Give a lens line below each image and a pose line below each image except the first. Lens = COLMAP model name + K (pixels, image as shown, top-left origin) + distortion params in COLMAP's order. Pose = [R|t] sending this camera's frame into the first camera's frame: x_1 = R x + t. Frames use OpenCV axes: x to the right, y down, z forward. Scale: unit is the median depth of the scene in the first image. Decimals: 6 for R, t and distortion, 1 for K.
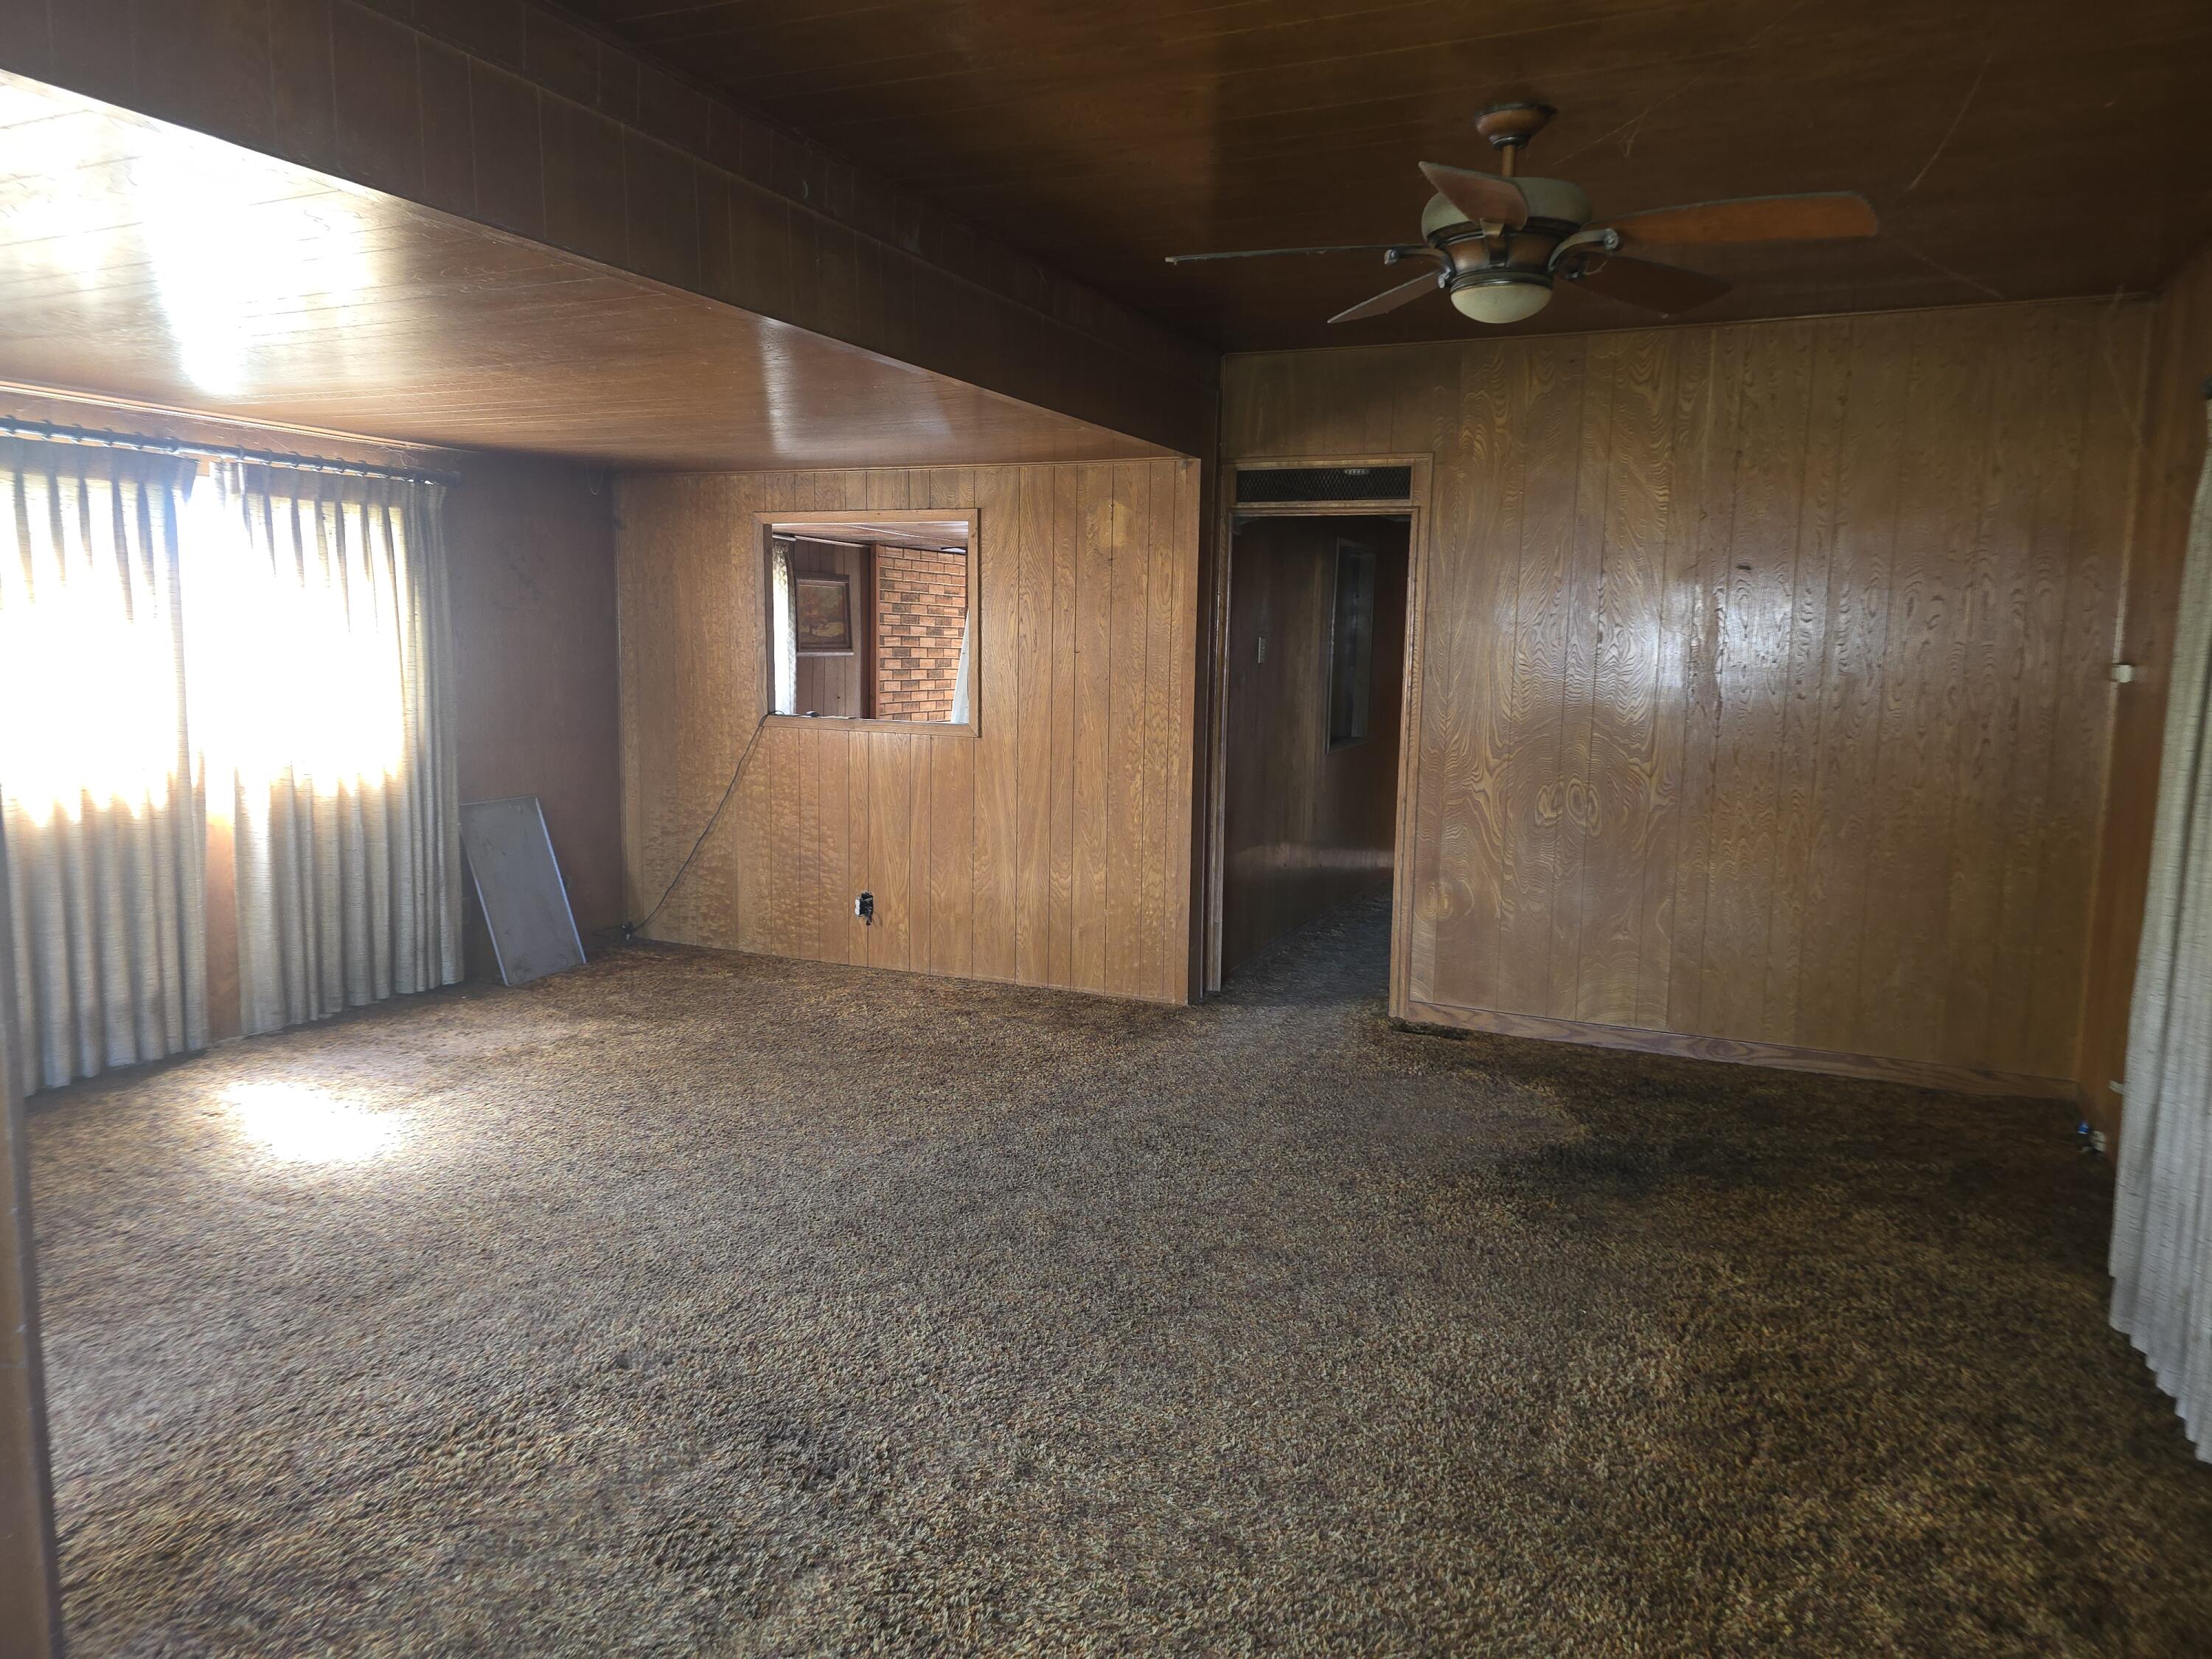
lens RADIAL K [[1466.7, 0, 1118.7], [0, 1466.7, 824.1], [0, 0, 1]] dist [0.075551, -0.079873]
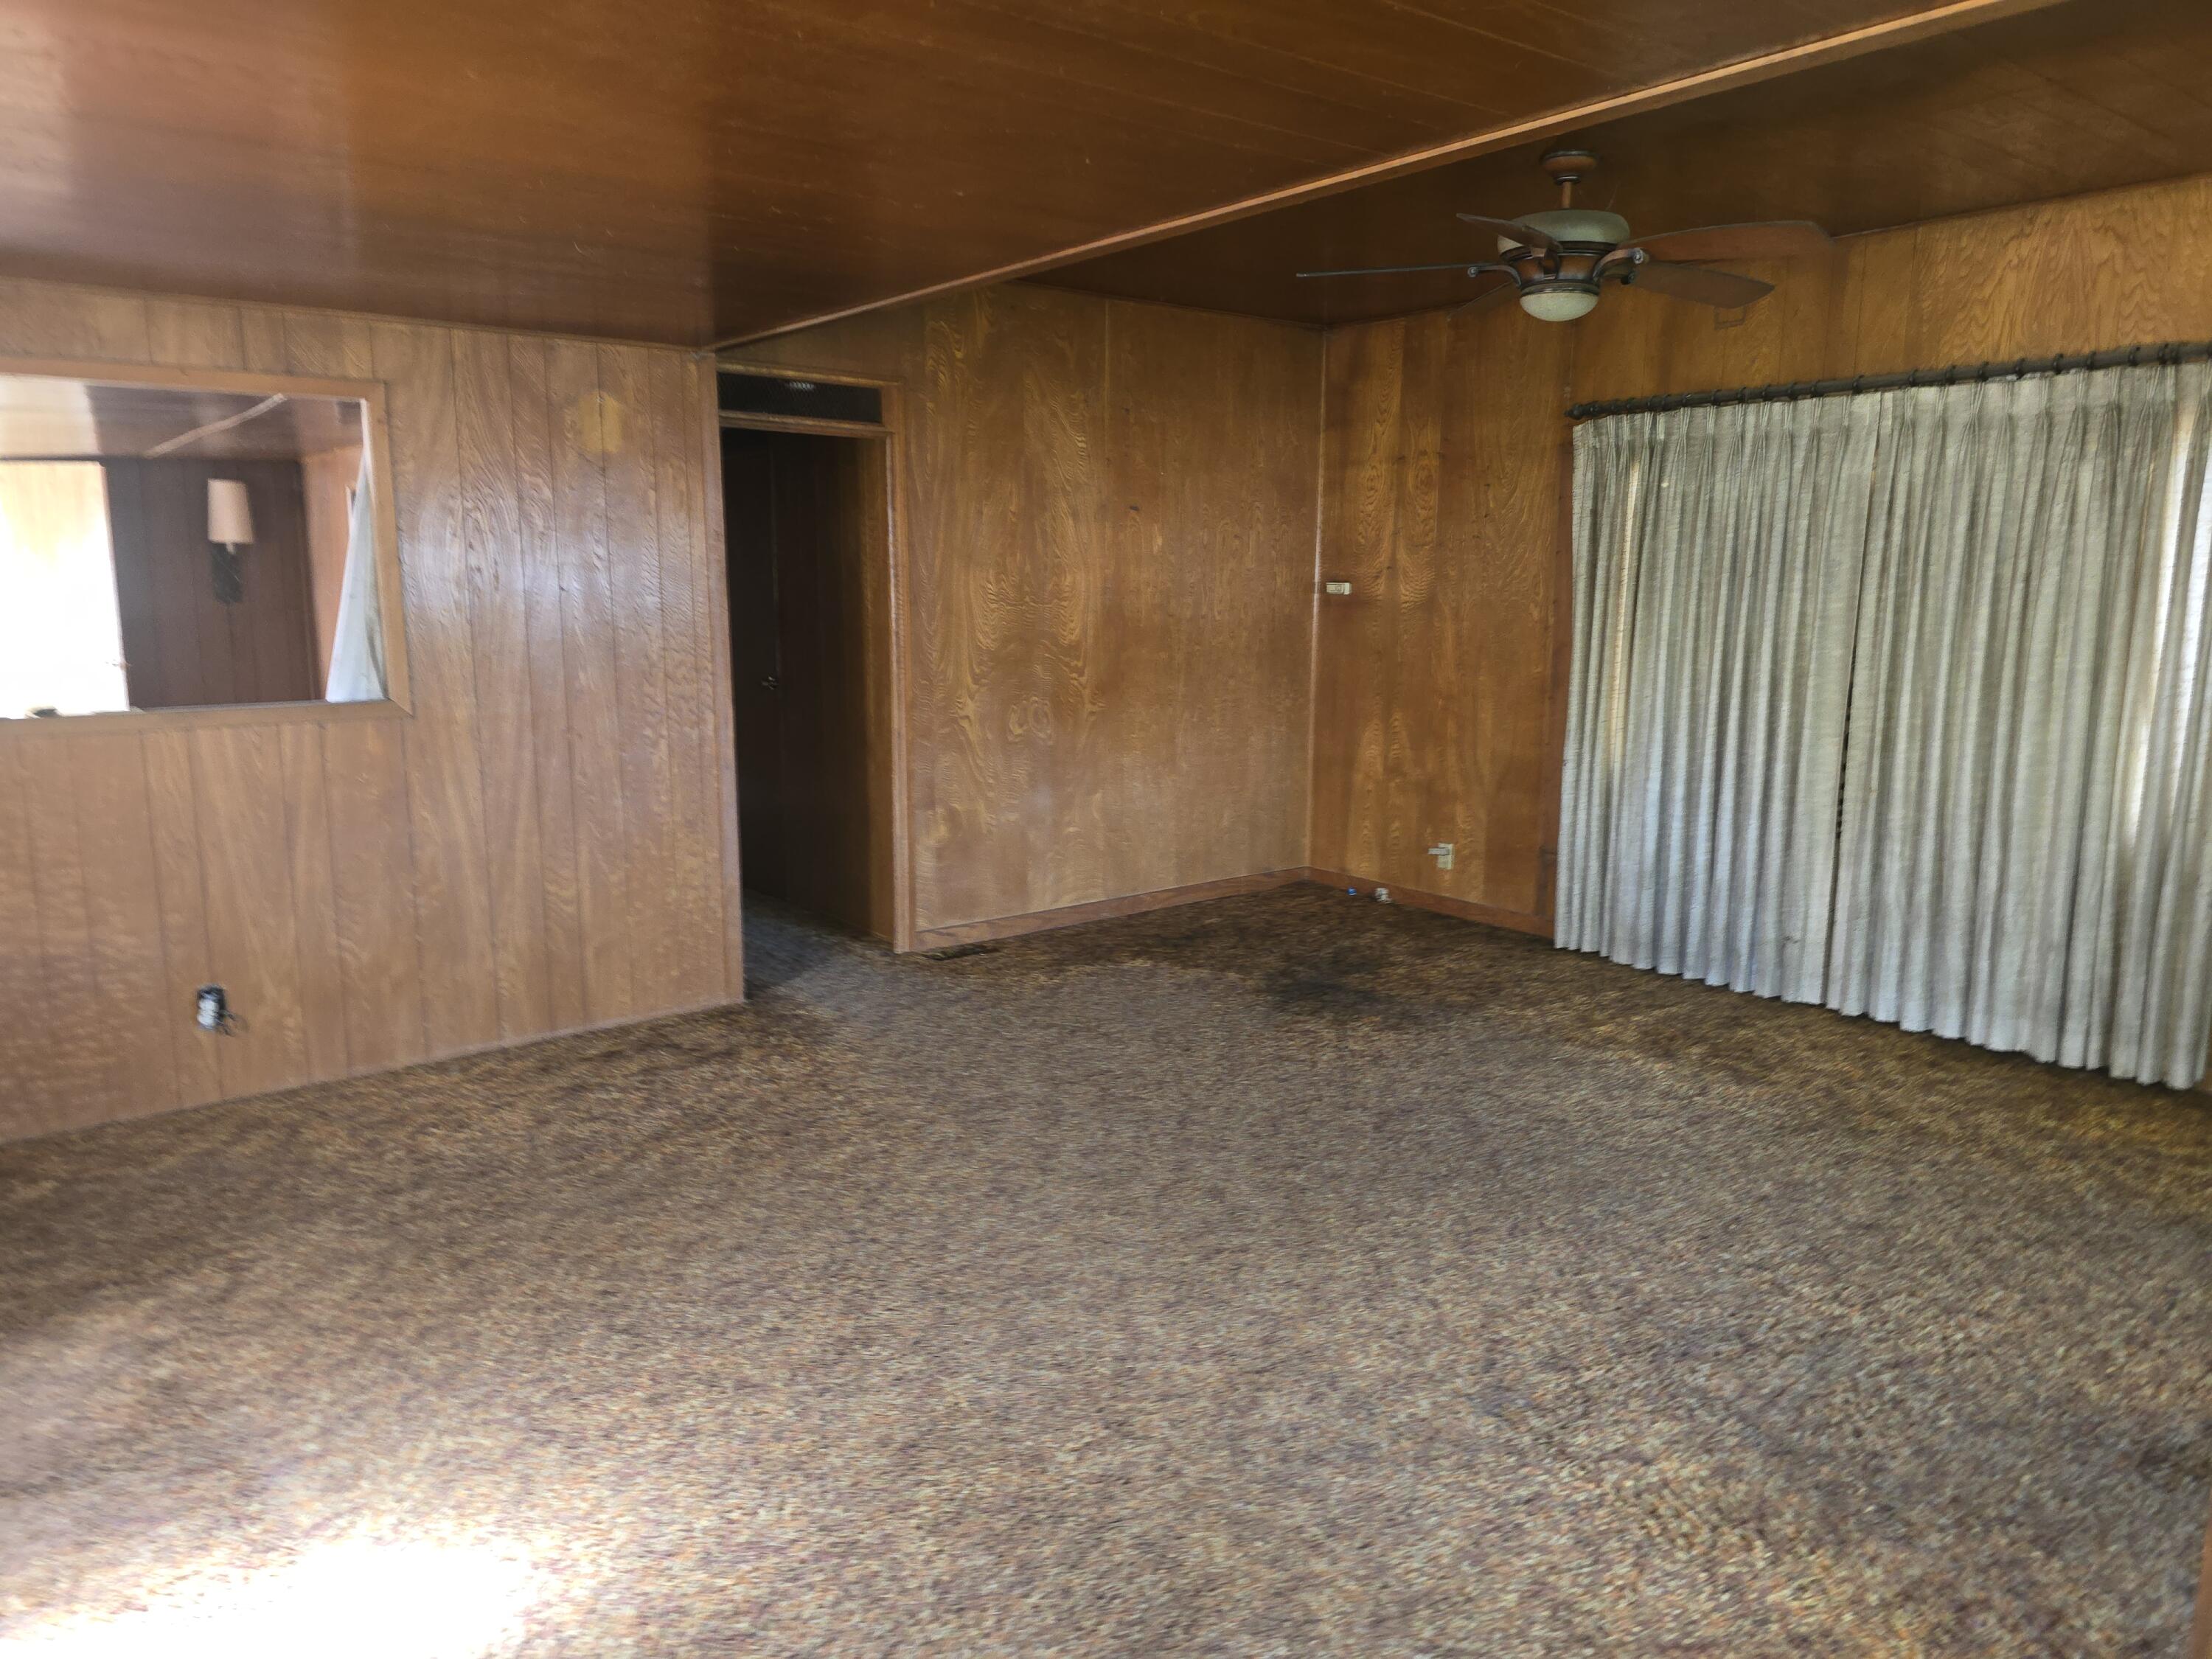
lens RADIAL K [[1466.7, 0, 1118.7], [0, 1466.7, 824.1], [0, 0, 1]] dist [0.075551, -0.079873]
pose [[0.462451, -0.164668, 0.871220, -0.652404], [0.119375, 0.985220, 0.122849, -0.064722], [-0.878572, 0.047190, 0.475273, 0.436297]]
